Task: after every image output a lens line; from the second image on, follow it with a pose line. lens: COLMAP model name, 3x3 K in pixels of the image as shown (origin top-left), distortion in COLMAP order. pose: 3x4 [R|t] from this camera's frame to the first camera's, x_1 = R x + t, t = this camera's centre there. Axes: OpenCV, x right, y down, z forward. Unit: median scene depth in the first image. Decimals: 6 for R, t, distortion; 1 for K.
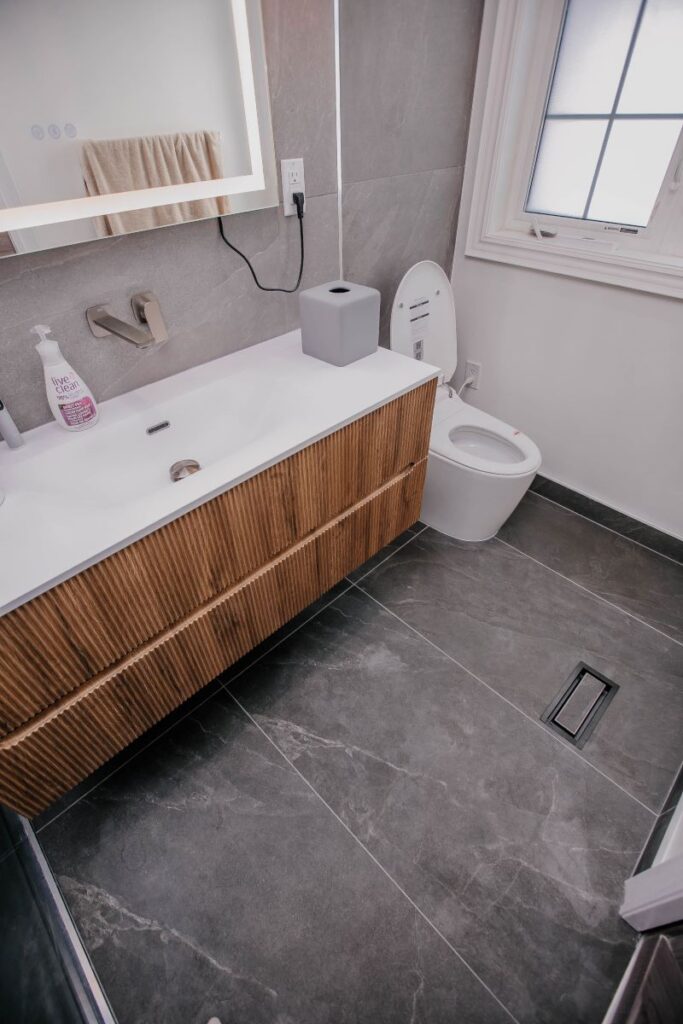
lens RADIAL K [[471.7, 0, 336.2], [0, 471.7, 524.1], [0, 0, 1]] dist [-0.045198, 0.013591]
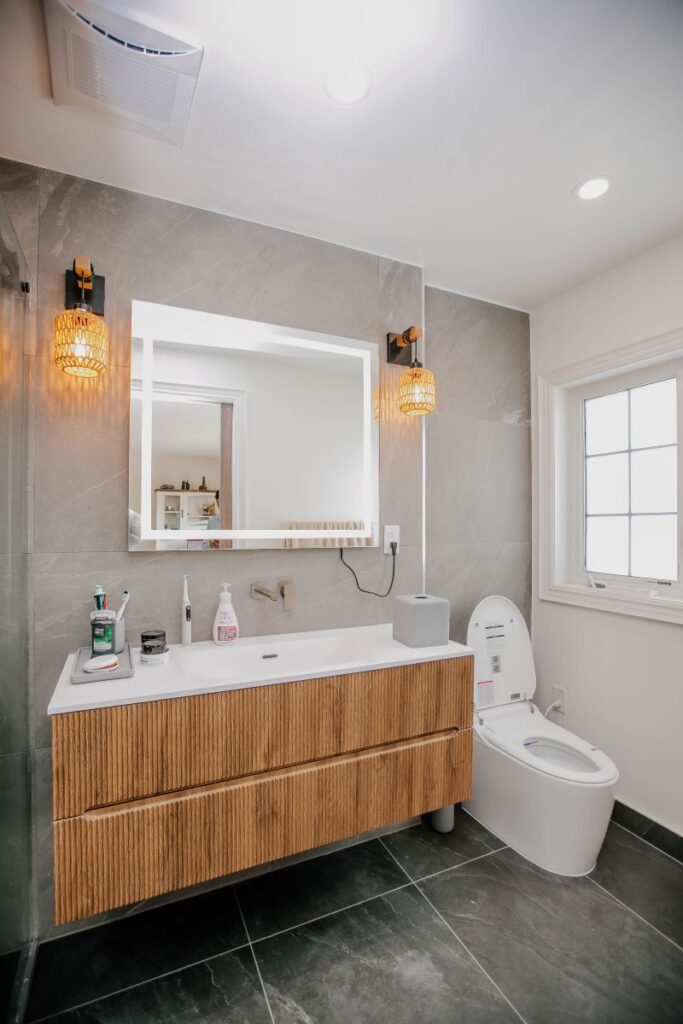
lens RADIAL K [[471.7, 0, 333.3], [0, 471.7, 518.0], [0, 0, 1]] dist [-0.045198, 0.013591]
pose [[0.939097, 0.024396, -0.342786, 0.252881], [-0.251477, 0.728610, -0.637093, 0.303681], [0.234214, 0.684495, 0.690370, -0.237532]]
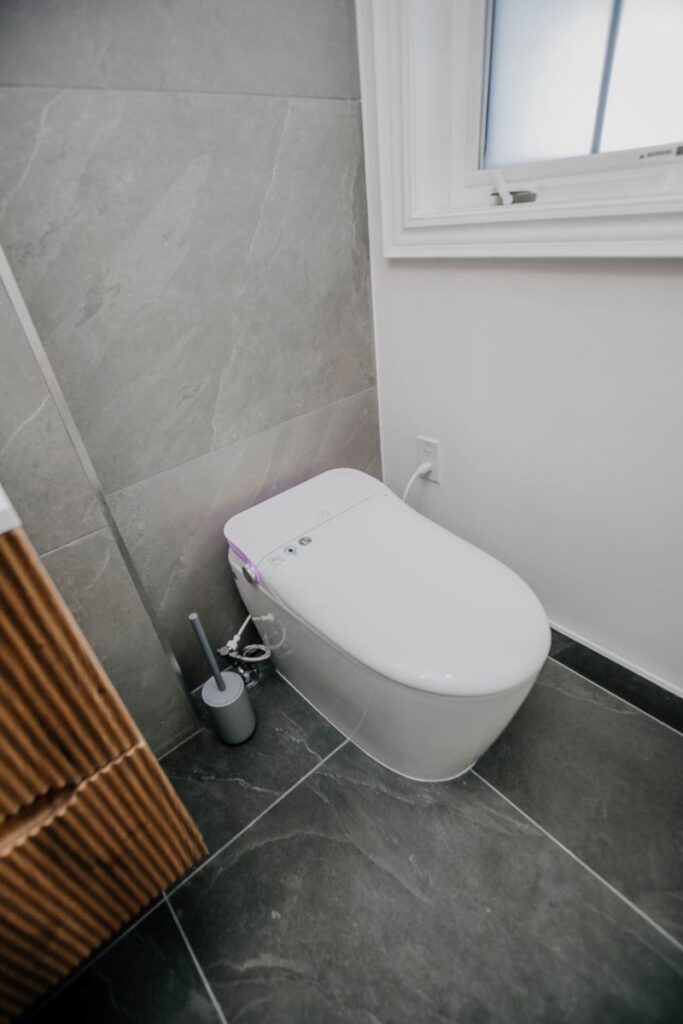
lens RADIAL K [[471.7, 0, 336.9], [0, 471.7, 519.7], [0, 0, 1]] dist [-0.045198, 0.013591]
pose [[0.995627, -0.028018, -0.089118, 0.362155], [0.014026, 0.987984, -0.153919, -0.247006], [0.092359, 0.151996, 0.984056, 0.671622]]
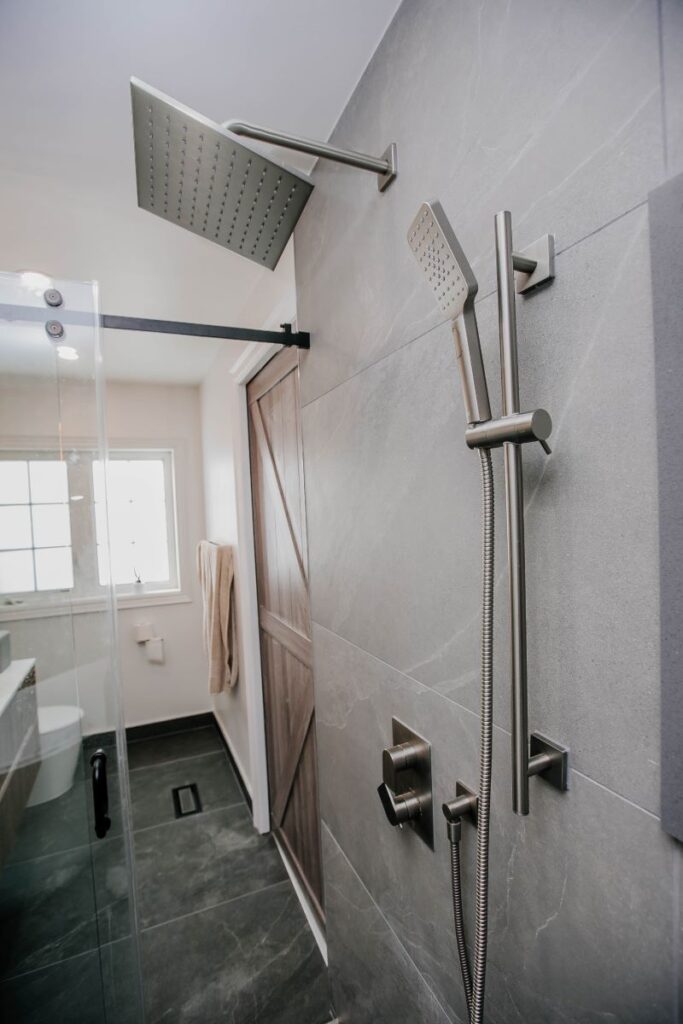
lens RADIAL K [[471.7, 0, 347.7], [0, 471.7, 515.8], [0, 0, 1]] dist [-0.045198, 0.013591]
pose [[0.336164, -0.006365, 0.941782, -0.975283], [0.654840, 0.720278, -0.228874, 0.442374], [-0.676888, 0.693656, 0.246300, -0.631134]]
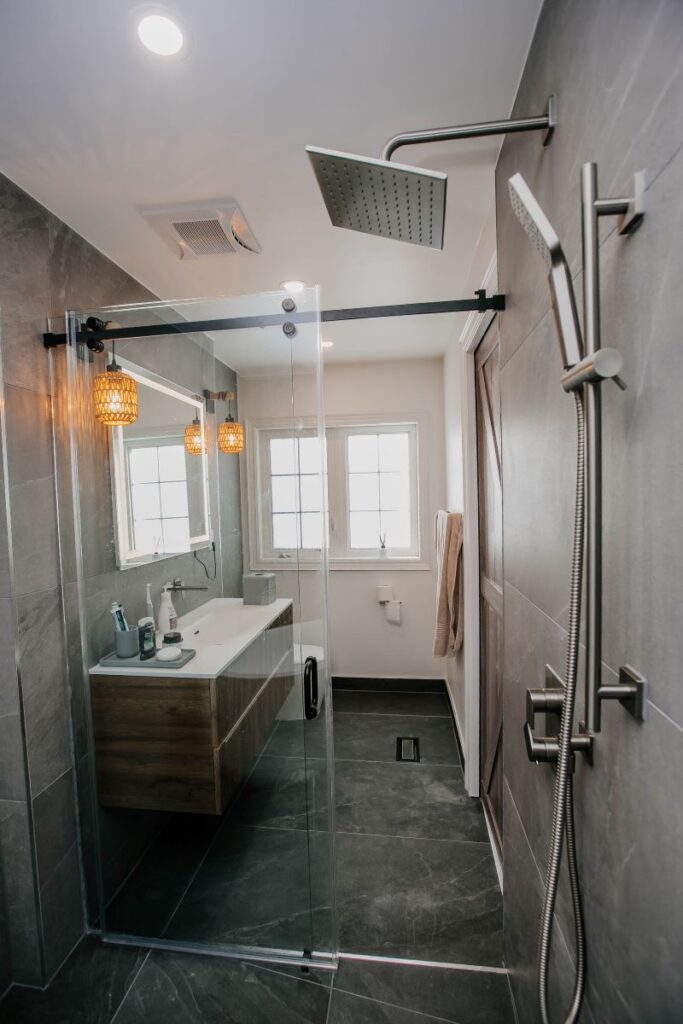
lens RADIAL K [[515.5, 0, 344.0], [0, 515.5, 507.1], [0, 0, 1]] dist [-0.042391, 0.009610]
pose [[0.779597, -0.008780, 0.626220, -1.028667], [0.425616, 0.740945, -0.519471, 0.669773], [-0.459434, 0.671508, 0.581375, -0.791272]]
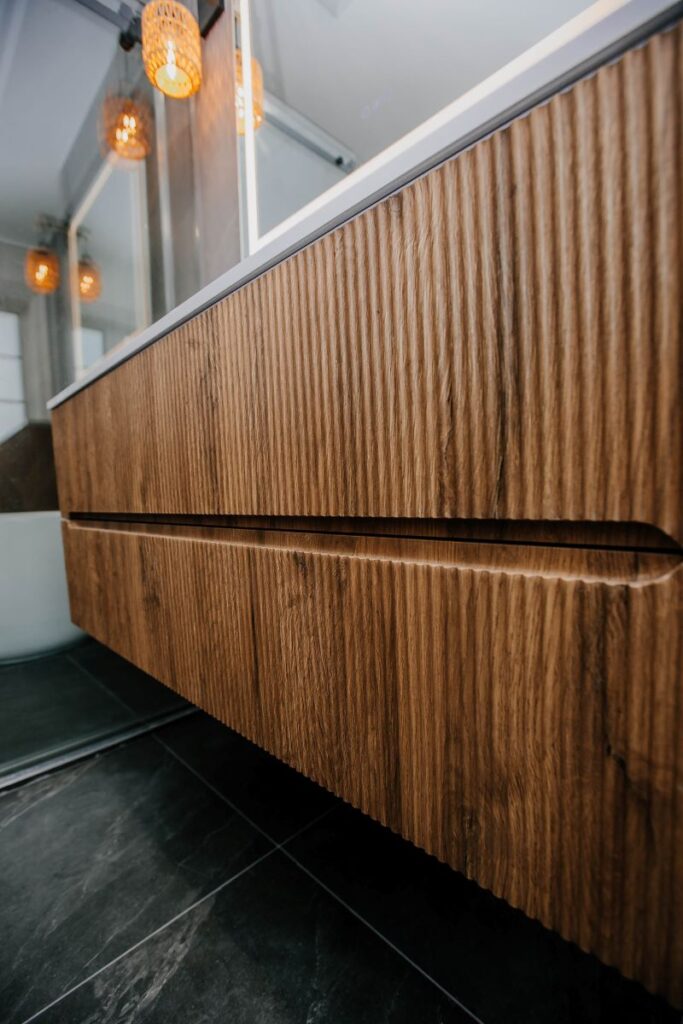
lens RADIAL K [[451.3, 0, 324.2], [0, 451.3, 519.4], [0, 0, 1]] dist [-0.016038, 0.000105]
pose [[-0.016553, 0.096501, -0.995195, 0.324308], [-0.643341, 0.760904, 0.084483, -0.061407], [0.765400, 0.641649, 0.049488, 0.860692]]
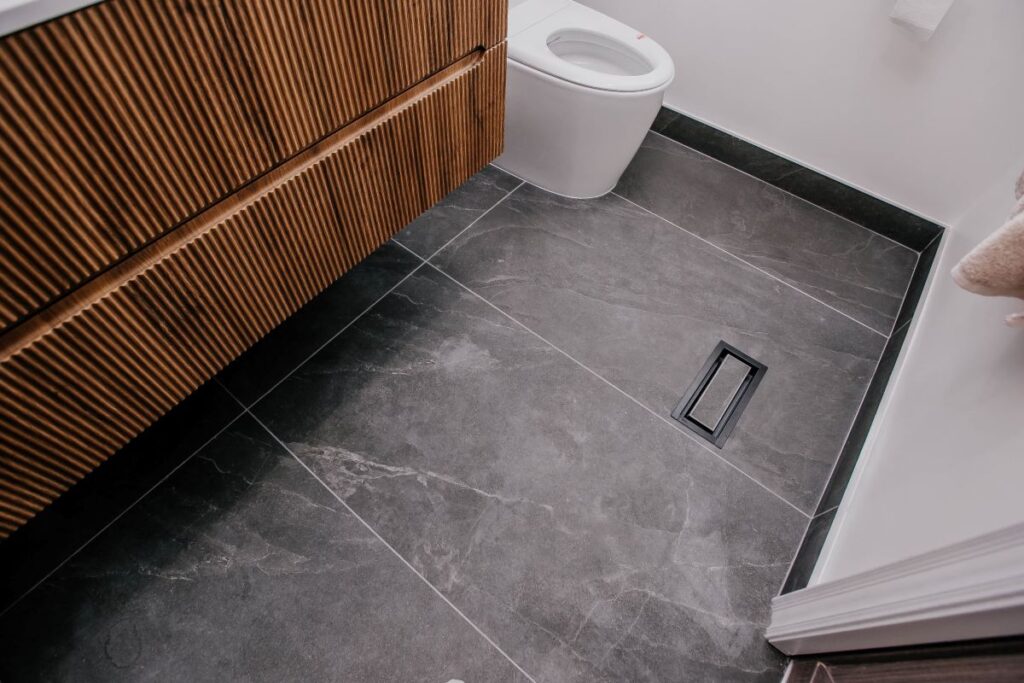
lens RADIAL K [[515.5, 0, 505.9], [0, 515.5, 339.6], [0, 0, 1]] dist [-0.042391, 0.009610]
pose [[0.991098, -0.073999, 0.110672, 0.086814], [0.047543, 0.973209, 0.224955, 0.097084], [-0.124353, -0.217690, 0.968064, 0.249067]]
